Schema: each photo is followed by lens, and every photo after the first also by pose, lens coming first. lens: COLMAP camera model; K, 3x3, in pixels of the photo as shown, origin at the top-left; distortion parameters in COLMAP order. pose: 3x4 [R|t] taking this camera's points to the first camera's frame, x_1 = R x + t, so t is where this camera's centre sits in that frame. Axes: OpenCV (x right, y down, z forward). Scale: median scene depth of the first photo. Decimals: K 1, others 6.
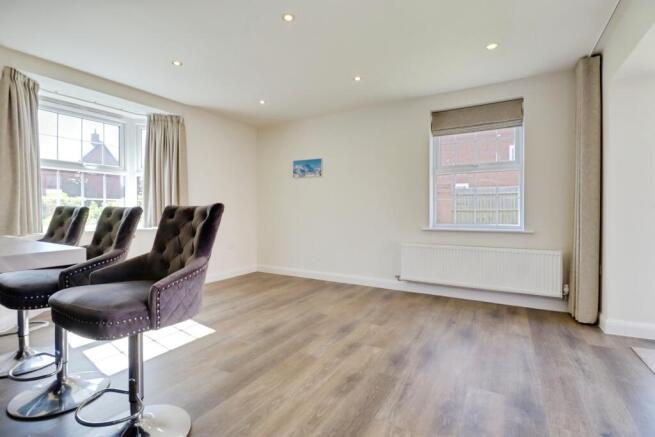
lens RADIAL K [[325.4, 0, 324.8], [0, 325.4, 219.3], [0, 0, 1]] dist [-0.034682, -0.001722]
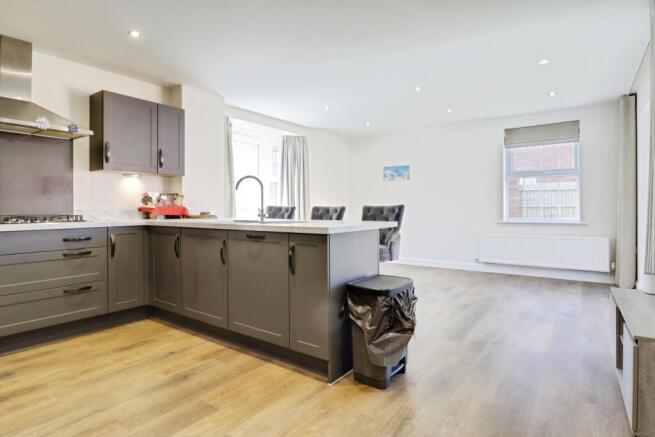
lens RADIAL K [[344.4, 0, 332.1], [0, 344.4, 214.3], [0, 0, 1]] dist [-0.036950, -0.000155]
pose [[0.992569, -0.001791, -0.121666, -0.181494], [0.000915, 0.999973, -0.007258, 0.008750], [0.121676, 0.007093, 0.992545, -0.410323]]
